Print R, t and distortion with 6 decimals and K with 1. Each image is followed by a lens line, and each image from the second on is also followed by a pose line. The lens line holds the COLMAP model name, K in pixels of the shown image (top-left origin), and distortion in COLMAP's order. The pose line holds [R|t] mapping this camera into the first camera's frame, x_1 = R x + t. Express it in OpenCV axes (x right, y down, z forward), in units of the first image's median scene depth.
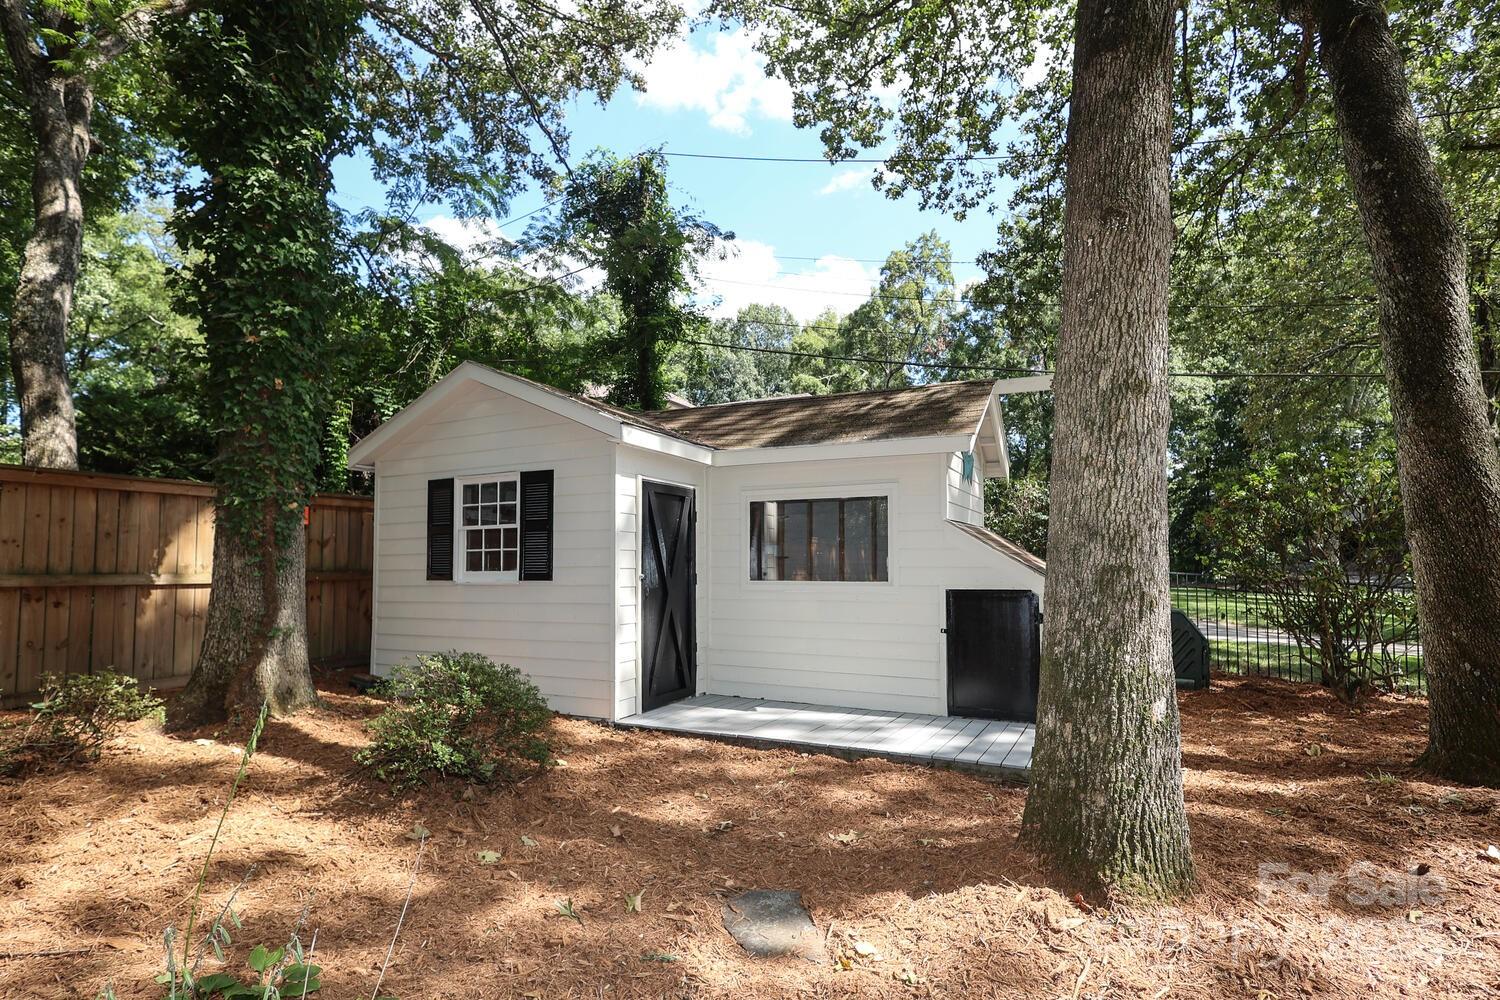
lens RADIAL K [[724.8, 0, 768.7], [0, 724.8, 519.1], [0, 0, 1]] dist [-0.000502, 0.000131]
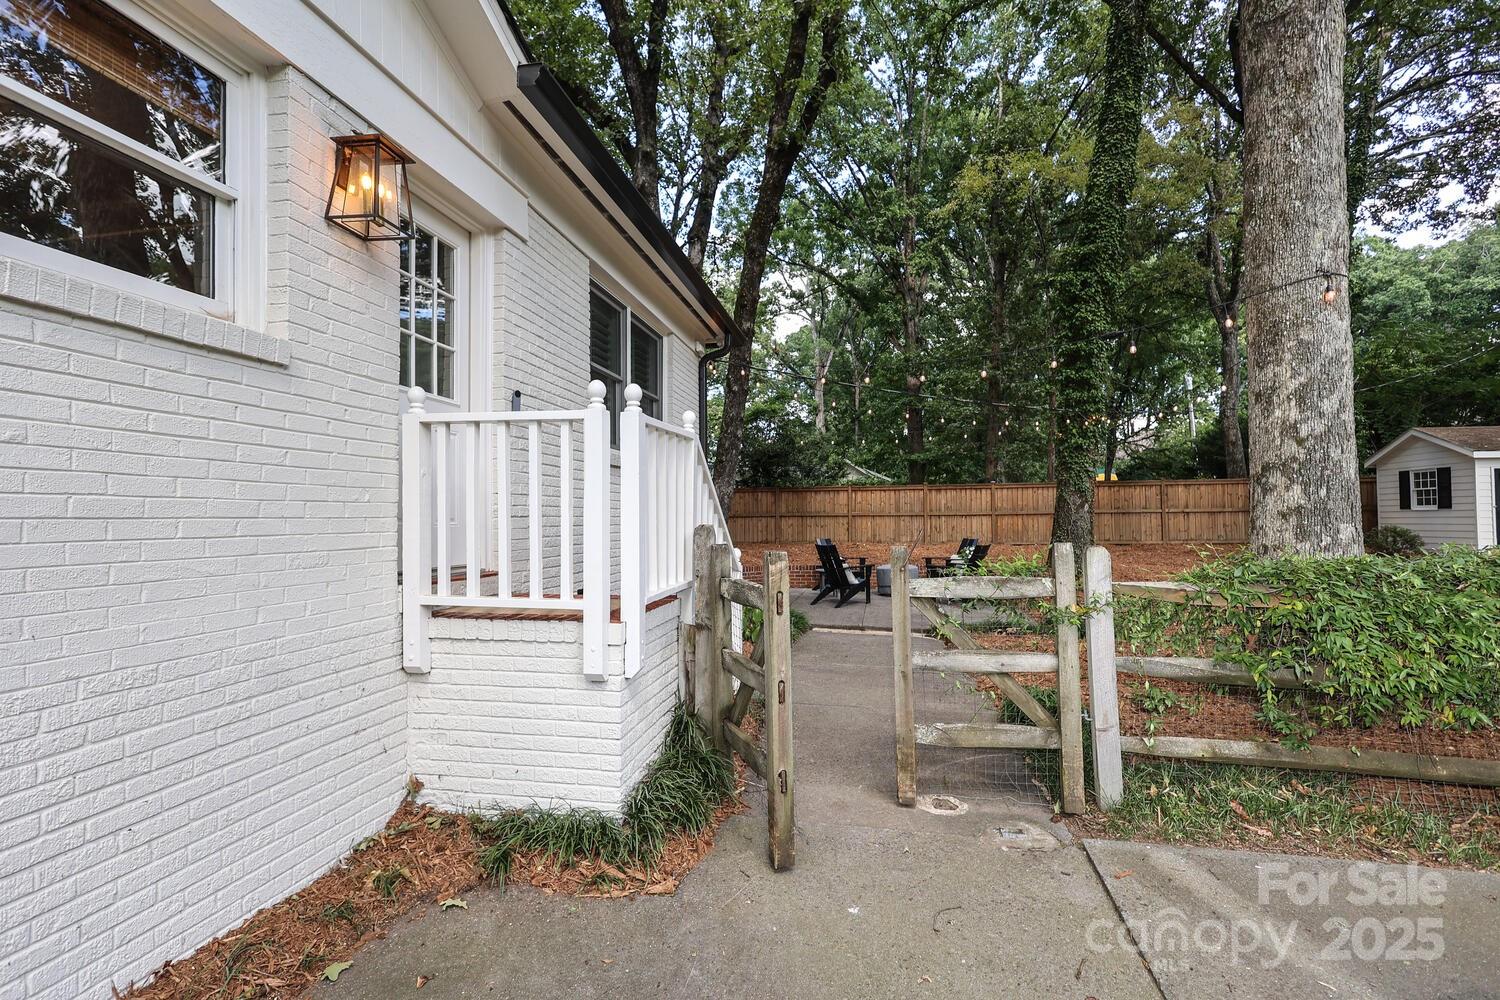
lens RADIAL K [[687.8, 0, 754.6], [0, 687.8, 502.2], [0, 0, 1]] dist [0.000891, 0.000748]
pose [[0.284191, -0.018029, -0.958598, 1.283269], [0.069061, 0.997611, 0.001711, -0.109364], [0.956277, -0.066688, 0.284757, -1.987596]]
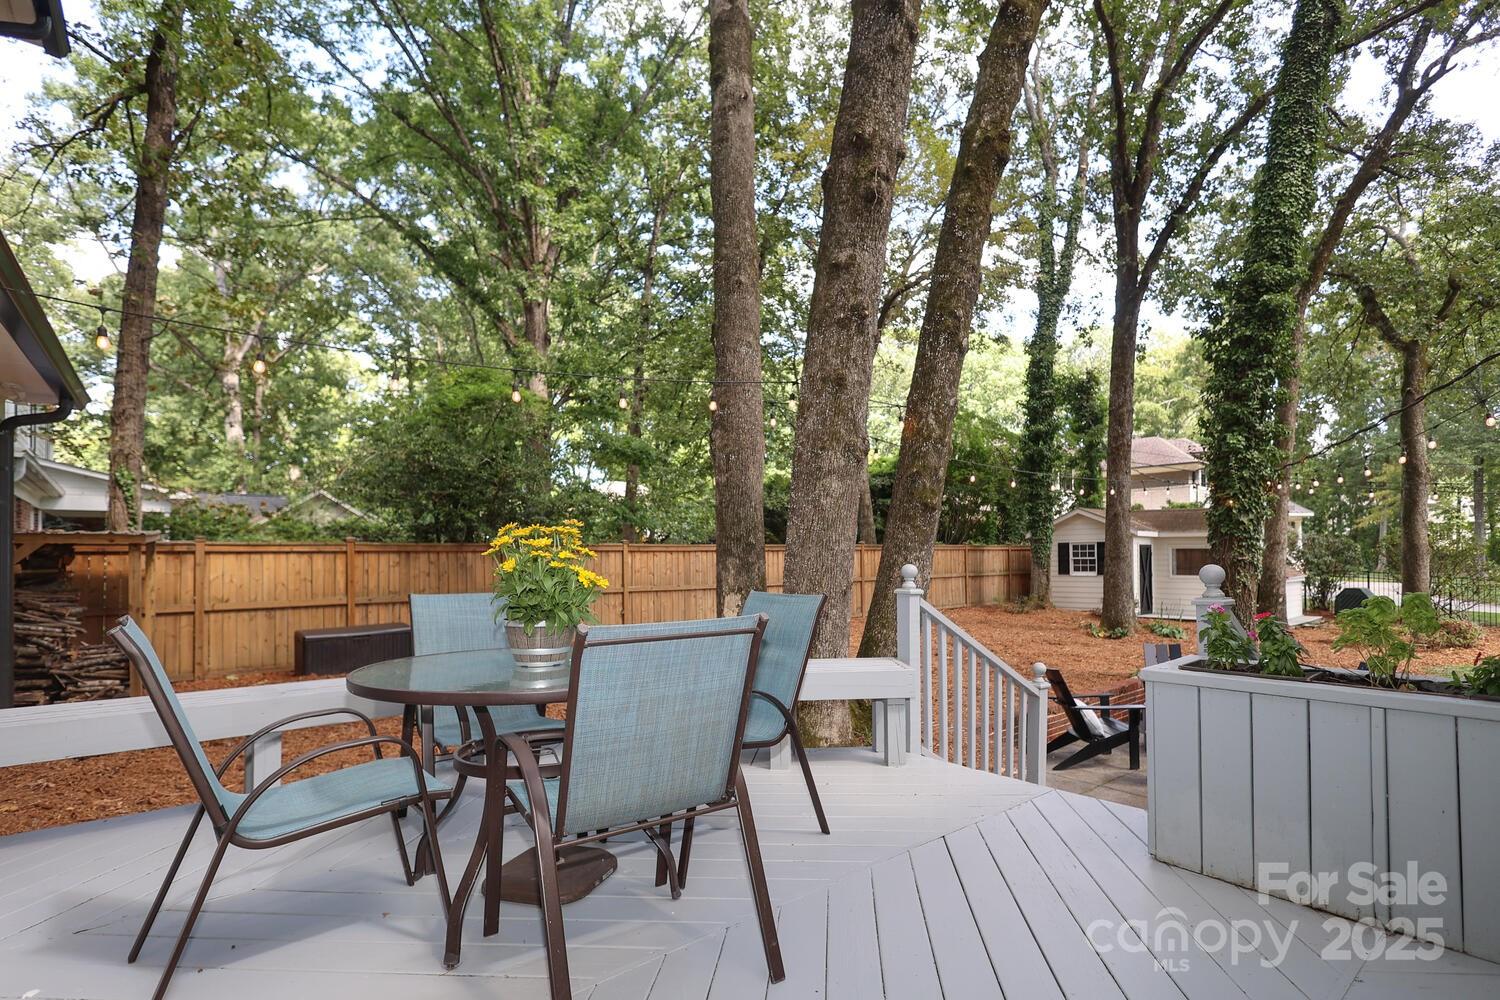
lens RADIAL K [[723.4, 0, 787.5], [0, 723.4, 550.1], [0, 0, 1]] dist [0.000313, 0.000101]
pose [[0.928646, -0.004988, -0.370934, -0.403998], [0.026855, 0.998190, 0.053809, -0.227076], [0.369995, -0.059931, 0.927099, -2.400255]]
